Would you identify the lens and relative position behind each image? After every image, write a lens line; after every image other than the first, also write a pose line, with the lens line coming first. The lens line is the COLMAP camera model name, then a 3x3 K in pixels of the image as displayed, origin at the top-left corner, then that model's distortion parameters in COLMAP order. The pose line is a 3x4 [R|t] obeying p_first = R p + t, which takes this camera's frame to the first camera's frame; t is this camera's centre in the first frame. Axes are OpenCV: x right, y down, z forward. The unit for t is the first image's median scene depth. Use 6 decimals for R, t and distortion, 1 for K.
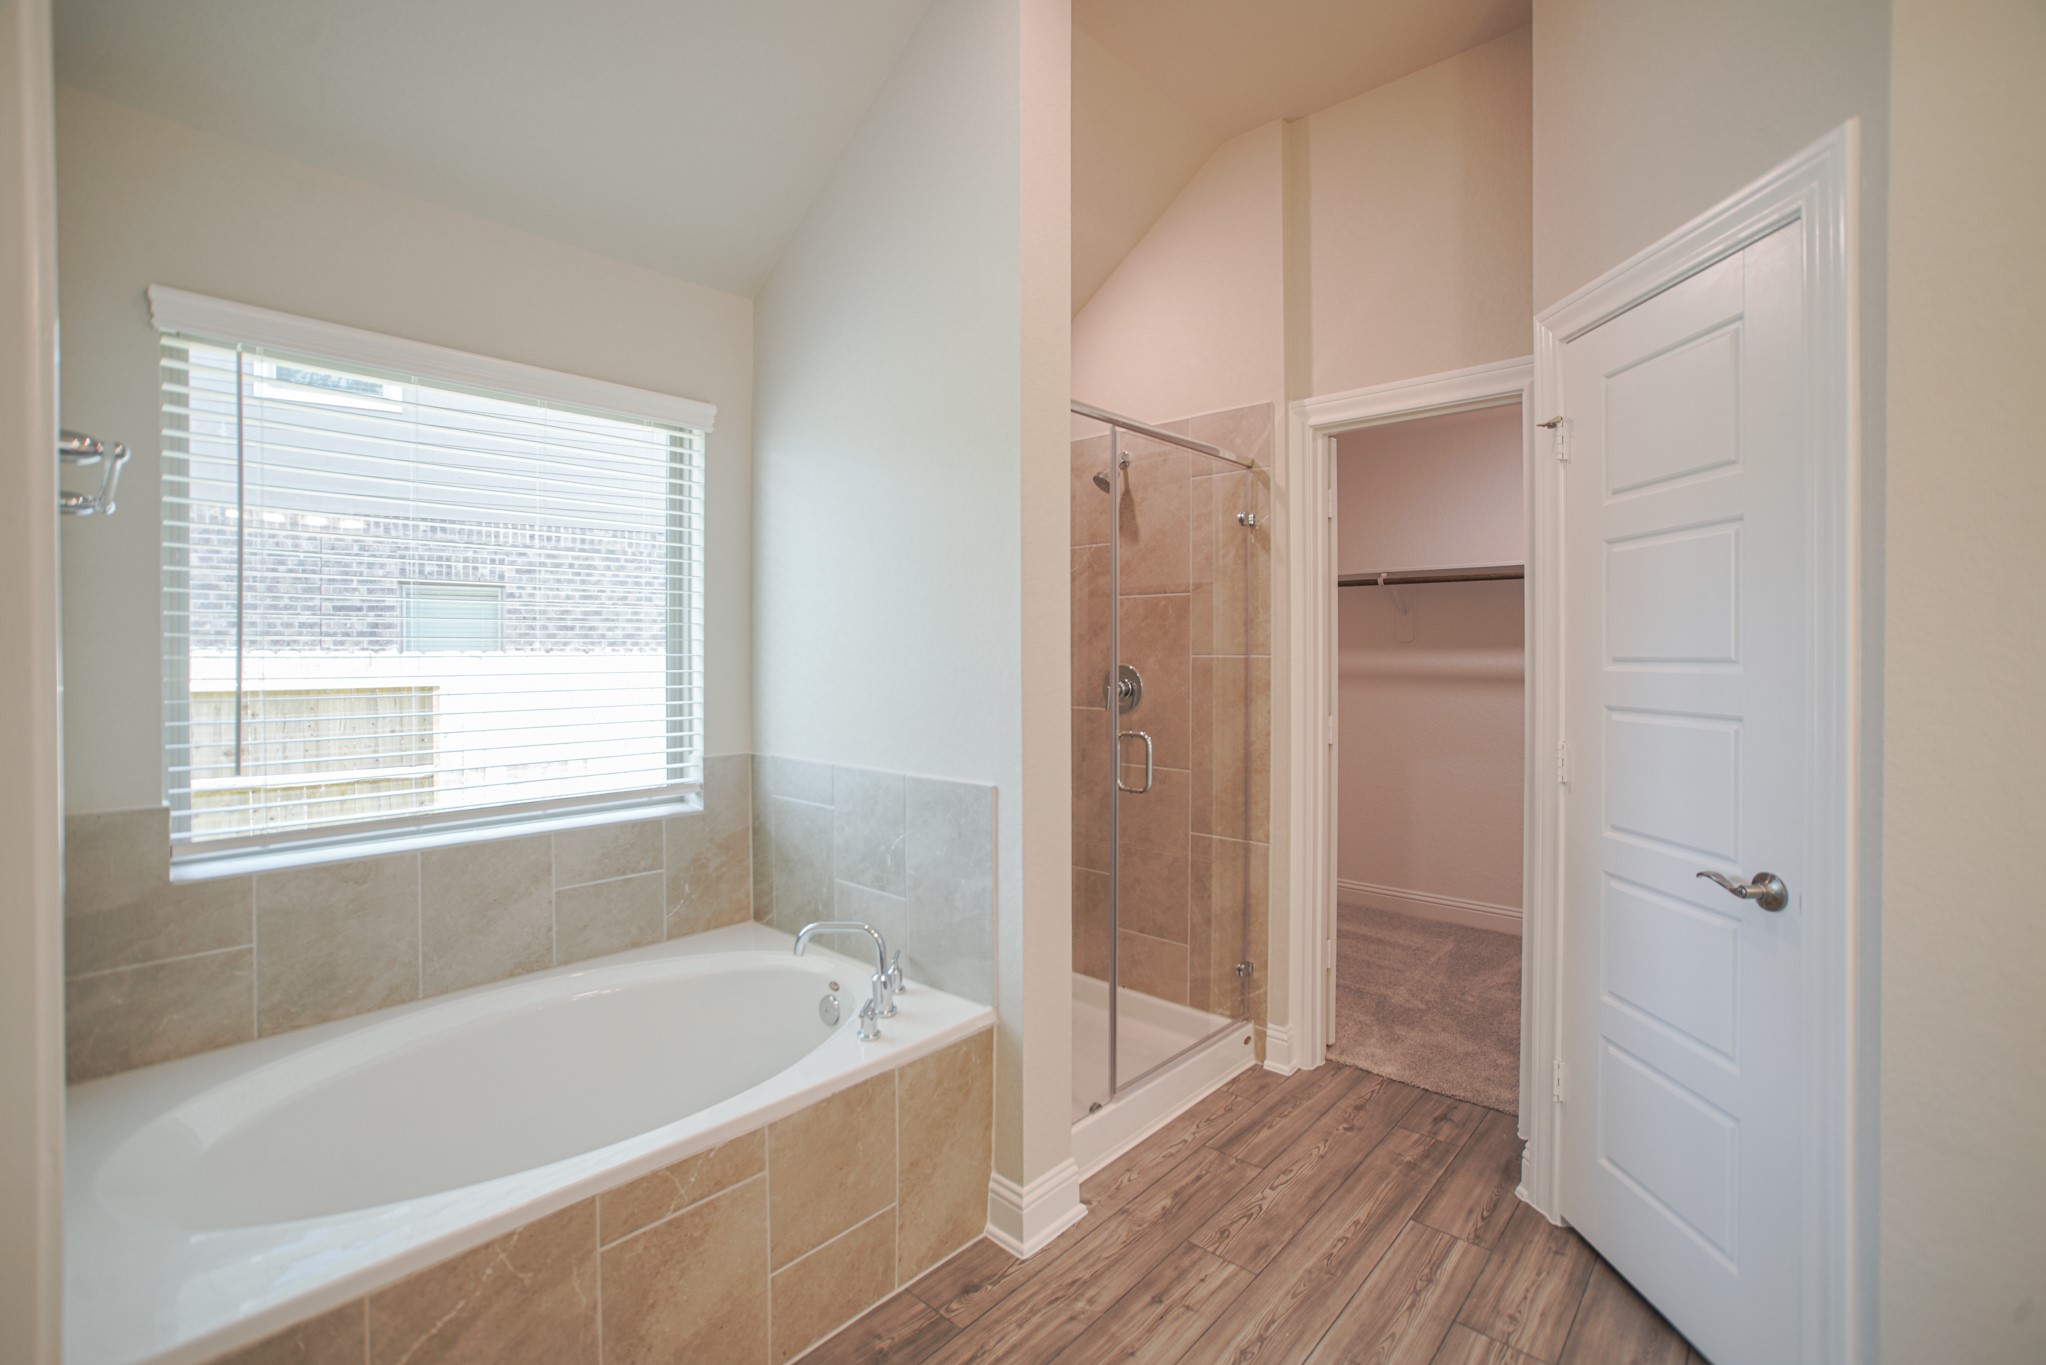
lens RADIAL K [[917.2, 0, 1013.9], [0, 917.2, 656.7], [0, 0, 1]] dist [-0.072947, 0.037998]
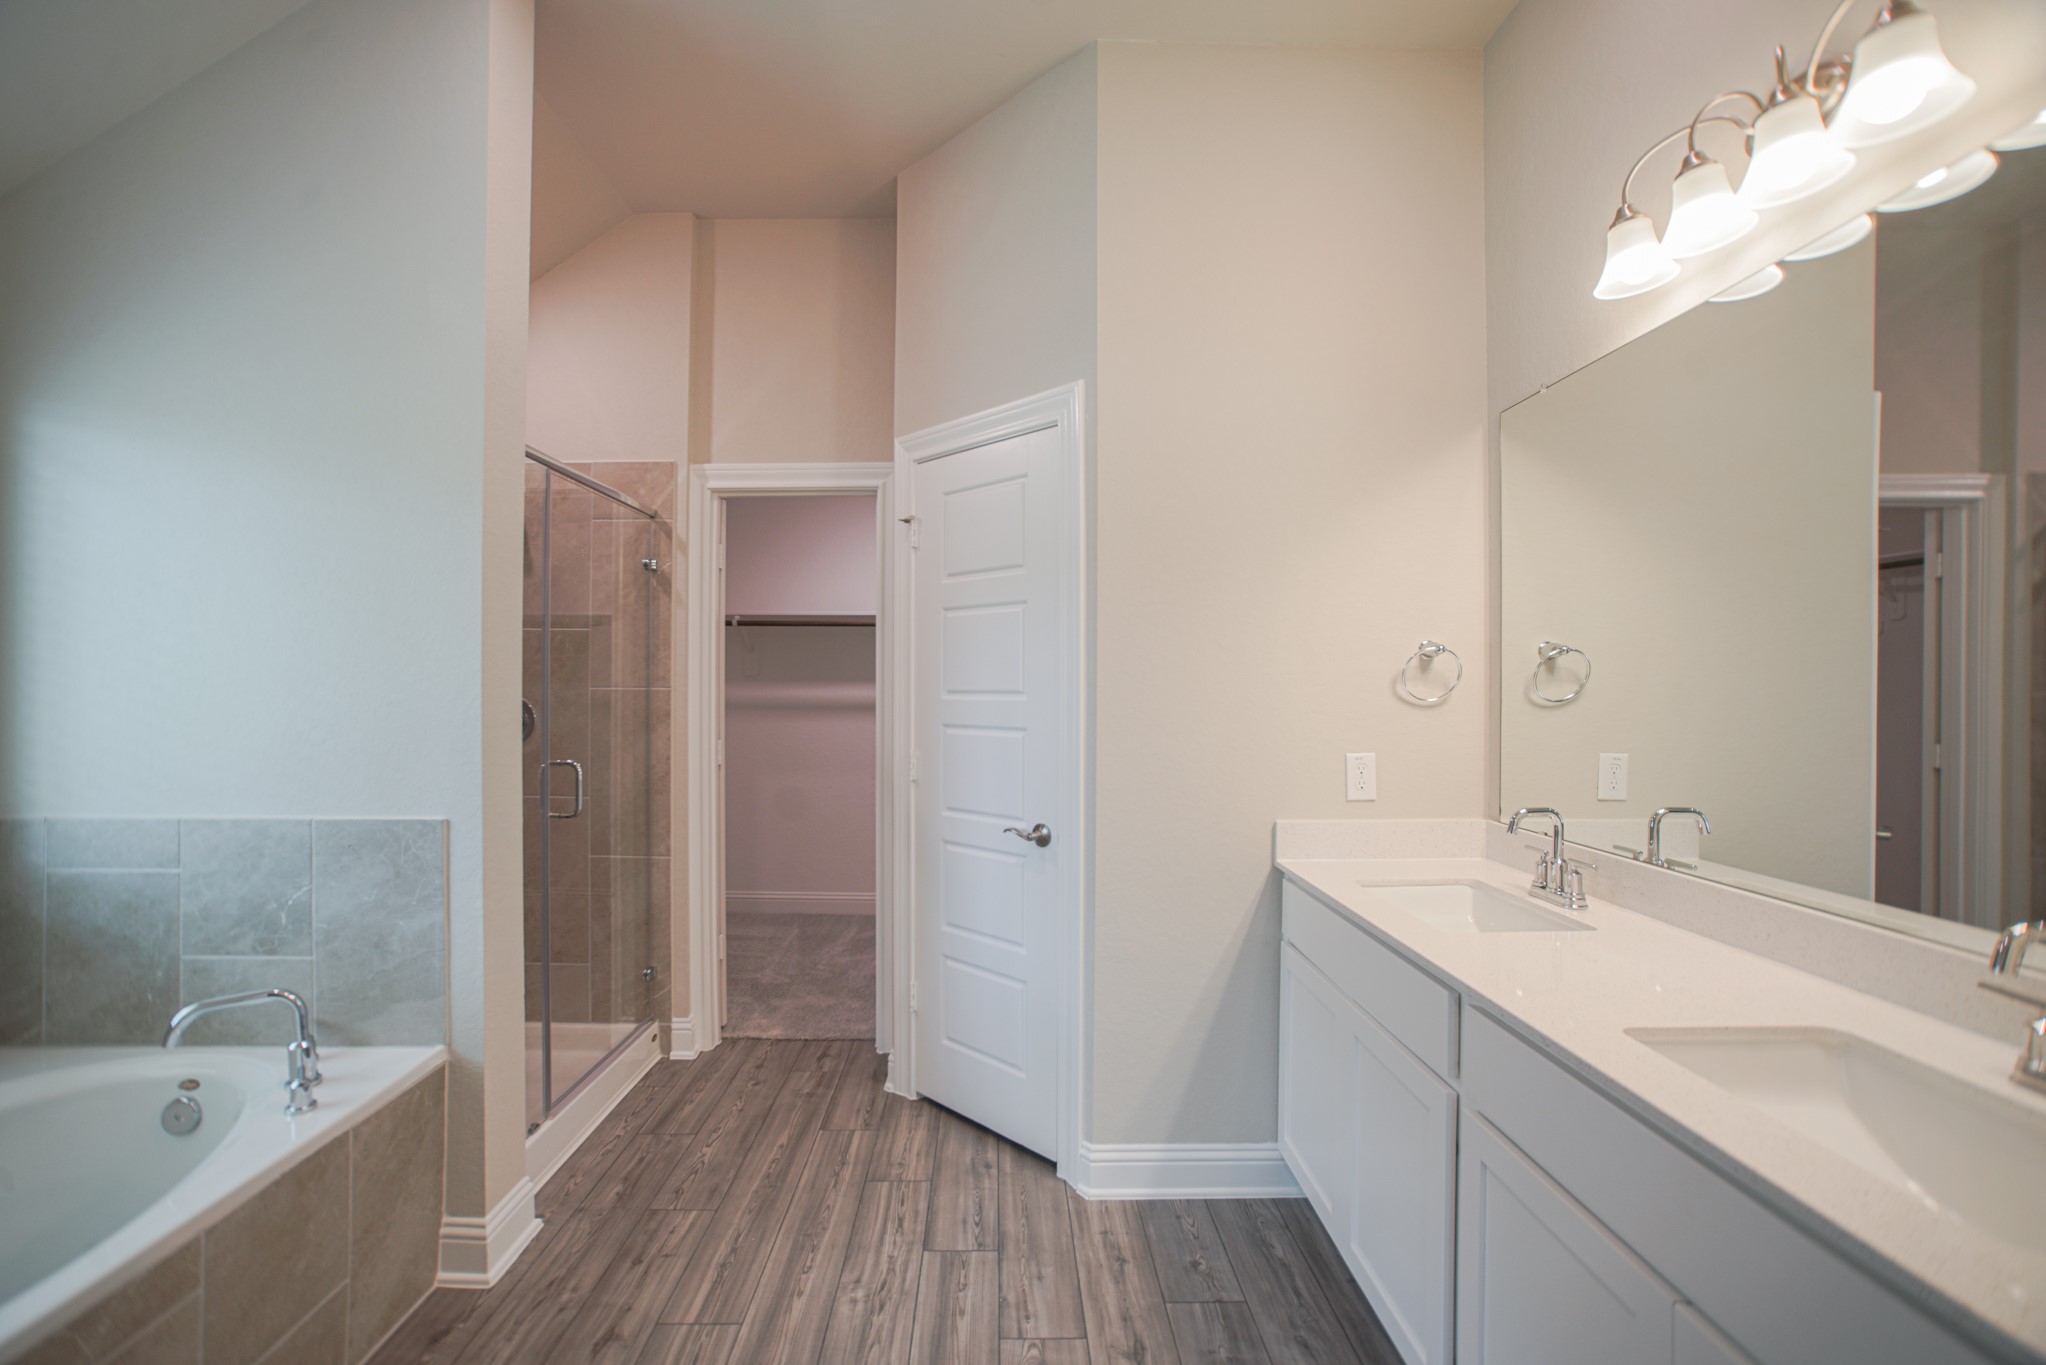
lens RADIAL K [[894.0, 0, 1014.9], [0, 894.0, 686.5], [0, 0, 1]] dist [-0.068606, 0.032241]
pose [[0.724869, 0.003081, 0.688880, -0.183076], [-0.000917, 0.999993, -0.003507, 0.000236], [-0.688886, 0.001910, 0.724867, -0.088762]]
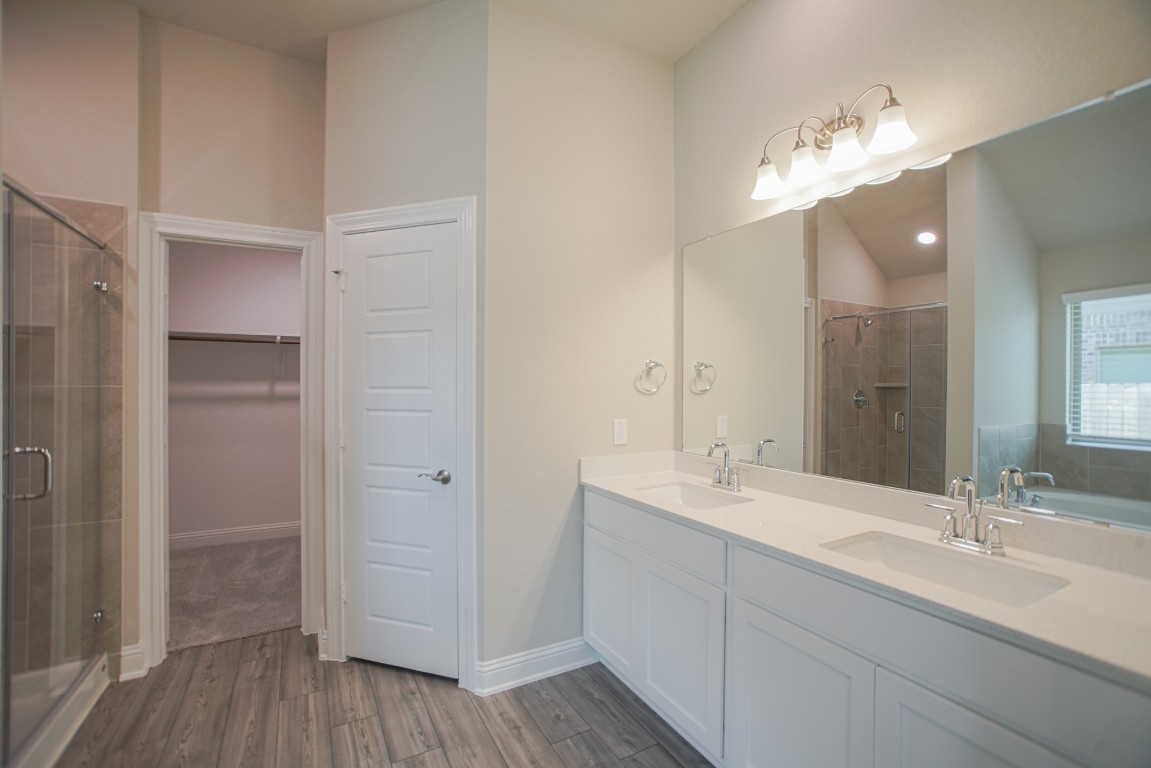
lens RADIAL K [[497.6, 0, 575.5], [0, 497.6, 384.0], [0, 0, 1]] dist [-0.059676, 0.025593]
pose [[0.309114, 0.000860, 0.951025, -0.241175], [0.001249, 0.999998, -0.001311, -0.001876], [-0.951024, 0.001593, 0.309113, 0.112856]]
